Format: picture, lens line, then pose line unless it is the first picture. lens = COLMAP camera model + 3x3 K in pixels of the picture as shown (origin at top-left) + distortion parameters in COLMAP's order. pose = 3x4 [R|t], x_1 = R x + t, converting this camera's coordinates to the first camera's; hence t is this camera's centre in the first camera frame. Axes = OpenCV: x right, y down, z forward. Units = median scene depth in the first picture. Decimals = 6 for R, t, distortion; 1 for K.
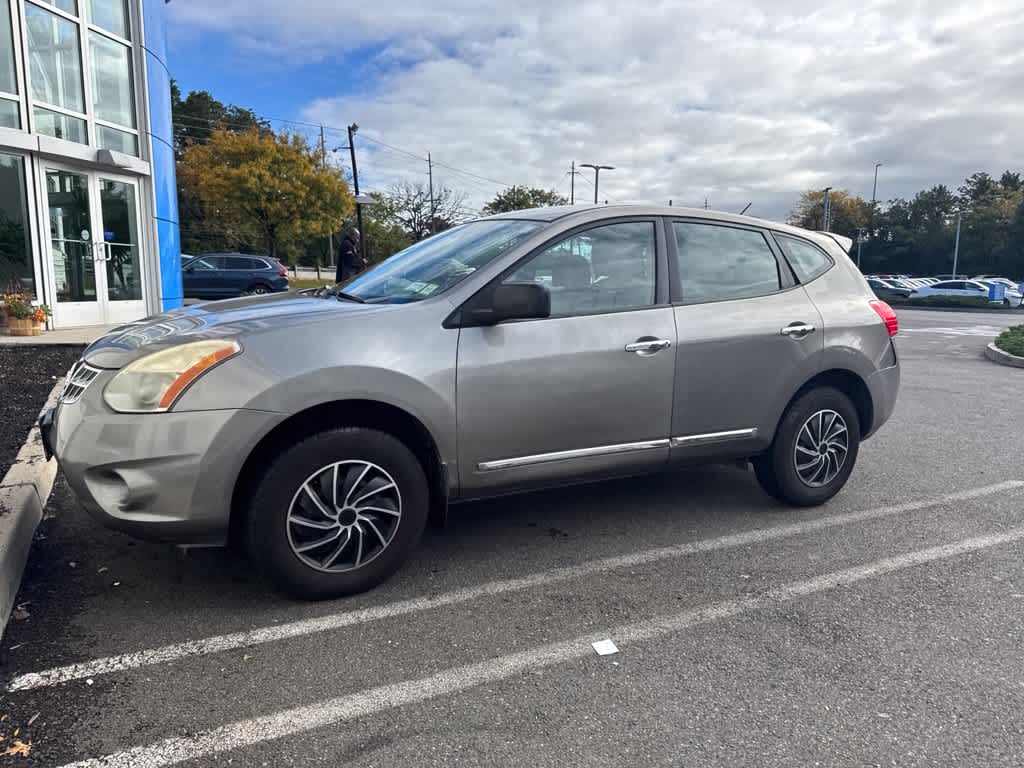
lens RADIAL K [[731.0, 0, 518.4], [0, 731.0, 382.1], [0, 0, 1]] dist [0.042053, -0.049104]
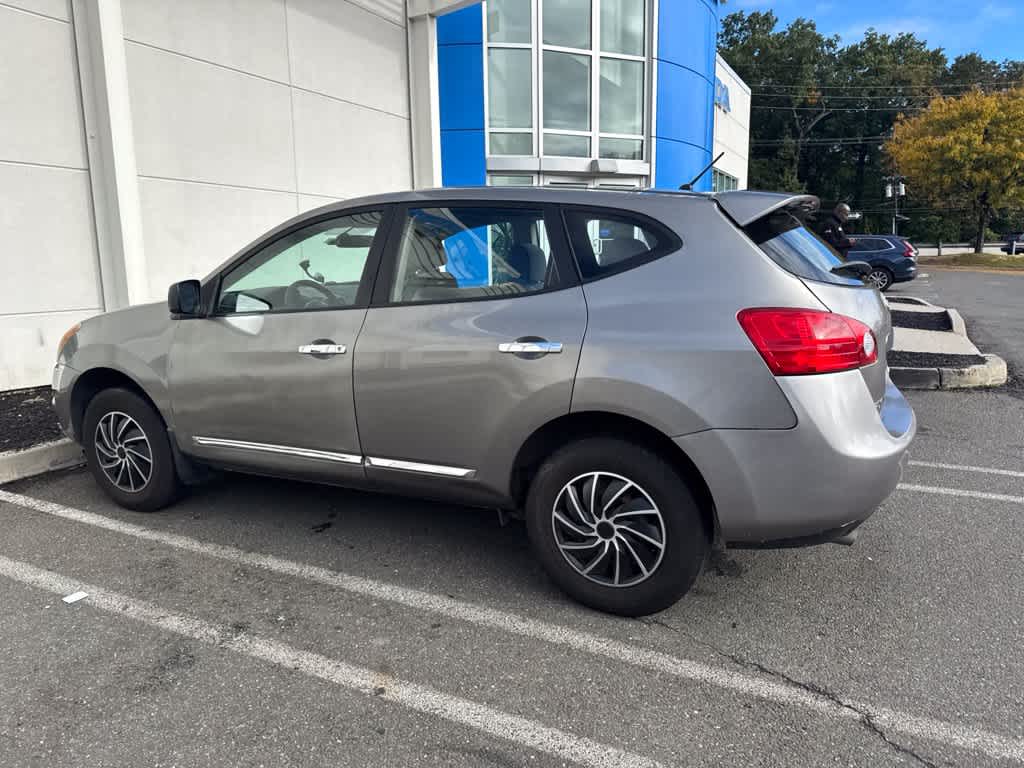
lens RADIAL K [[731.0, 0, 518.4], [0, 731.0, 382.1], [0, 0, 1]] dist [0.042053, -0.049104]
pose [[0.556461, 0.113141, -0.823134, 0.110140], [-0.092558, 0.992960, 0.073911, -0.010076], [0.825702, 0.035059, 0.563016, 0.069643]]
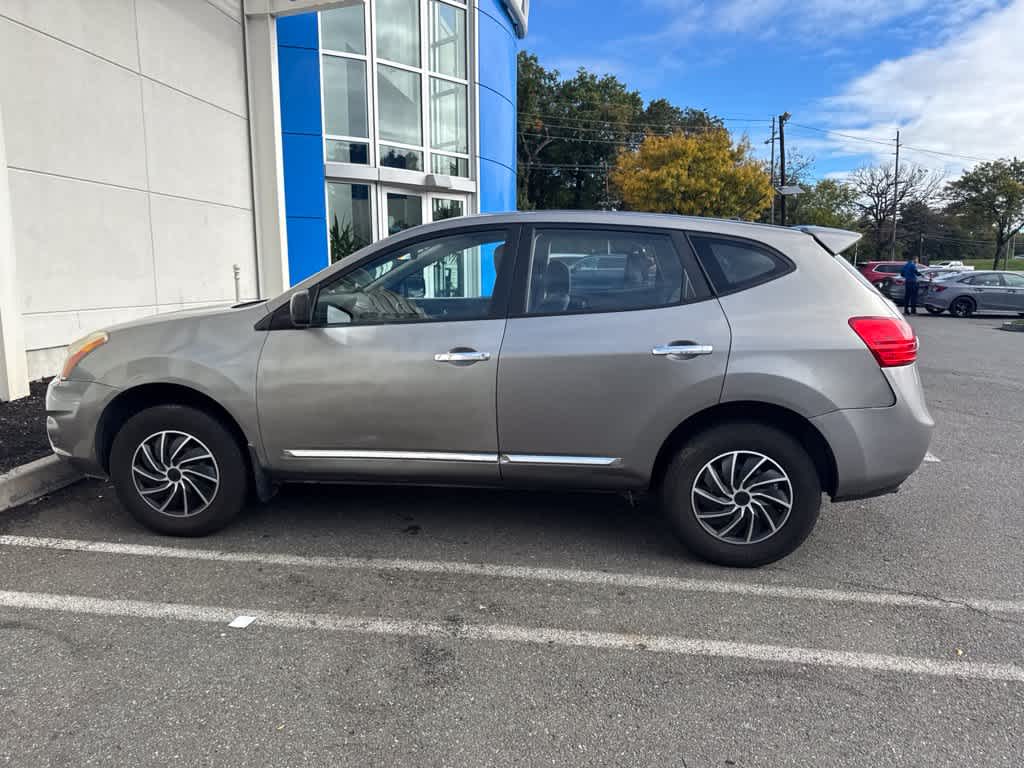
lens RADIAL K [[731.0, 0, 512.0], [0, 731.0, 384.0], [0, 0, 1]] dist [0.044670, -0.055579]
pose [[0.813103, 0.081498, -0.576386, 0.081666], [-0.075962, 0.996539, 0.033747, -0.005191], [0.577142, 0.016343, 0.816480, 0.024186]]
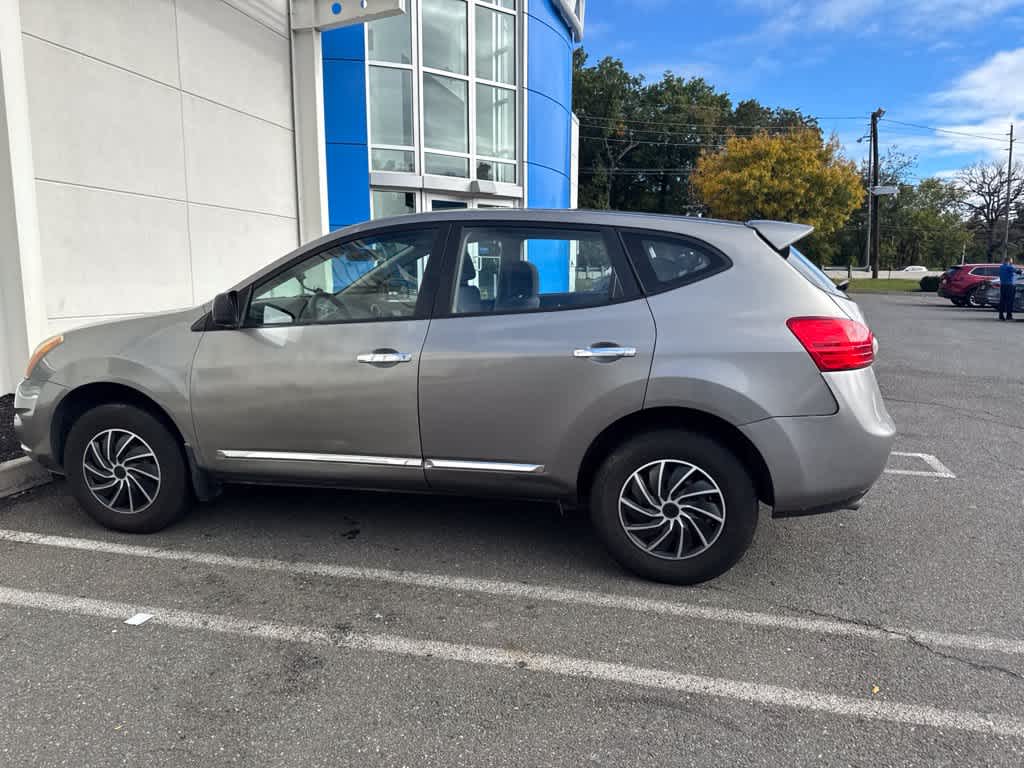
lens RADIAL K [[731.0, 0, 518.4], [0, 731.0, 382.1], [0, 0, 1]] dist [0.042053, -0.049104]
pose [[0.741783, 0.081504, -0.665669, 0.097182], [-0.081773, 0.996173, 0.030847, -0.006317], [0.665636, 0.031552, 0.745609, 0.040841]]
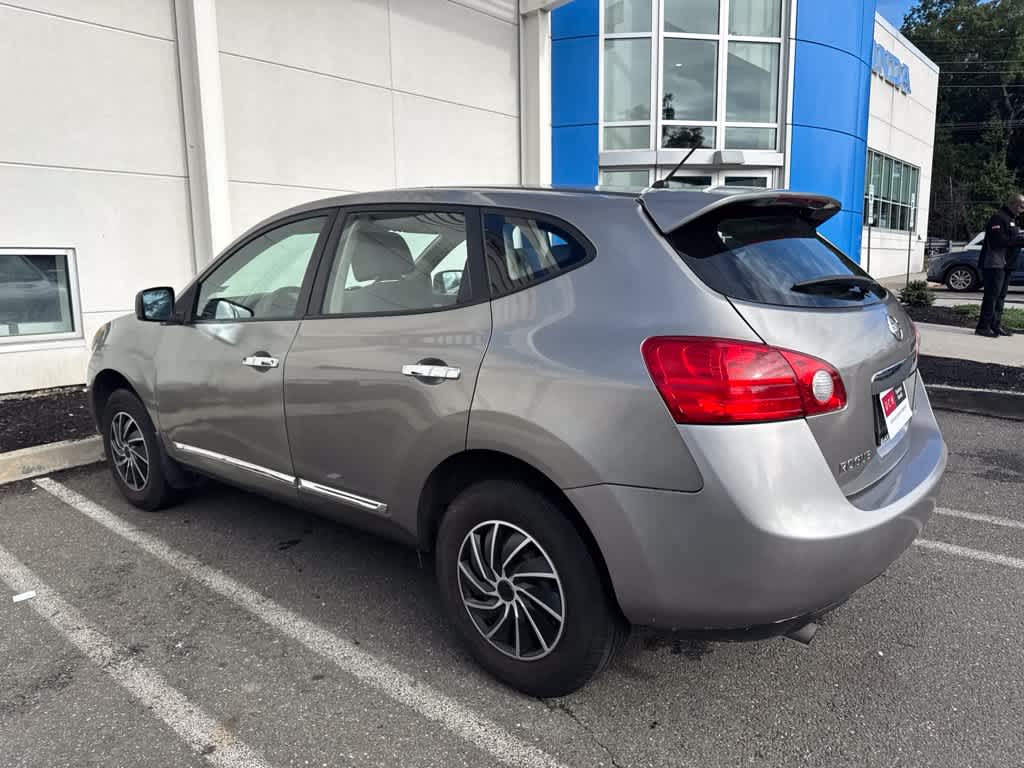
lens RADIAL K [[743.5, 0, 510.1], [0, 743.5, 363.3], [0, 0, 1]] dist [0.001137, -0.003312]
pose [[0.347173, 0.111788, -0.931114, 0.113130], [-0.112490, 0.990665, 0.076995, -0.015131], [0.931030, 0.078011, 0.356508, 0.097597]]
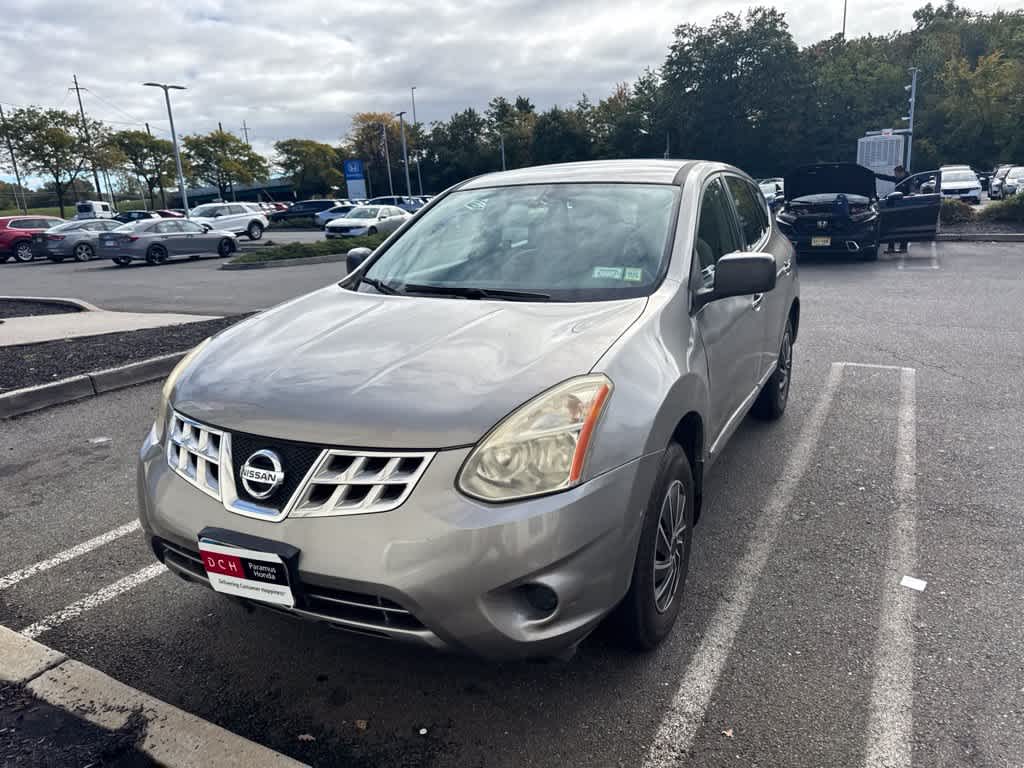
lens RADIAL K [[731.0, 0, 518.4], [0, 731.0, 382.1], [0, 0, 1]] dist [0.042053, -0.049104]
pose [[0.826230, -0.194550, 0.528672, -0.068961], [0.141298, 0.980042, 0.139827, -0.013533], [-0.545324, -0.040829, 0.837230, 0.030910]]
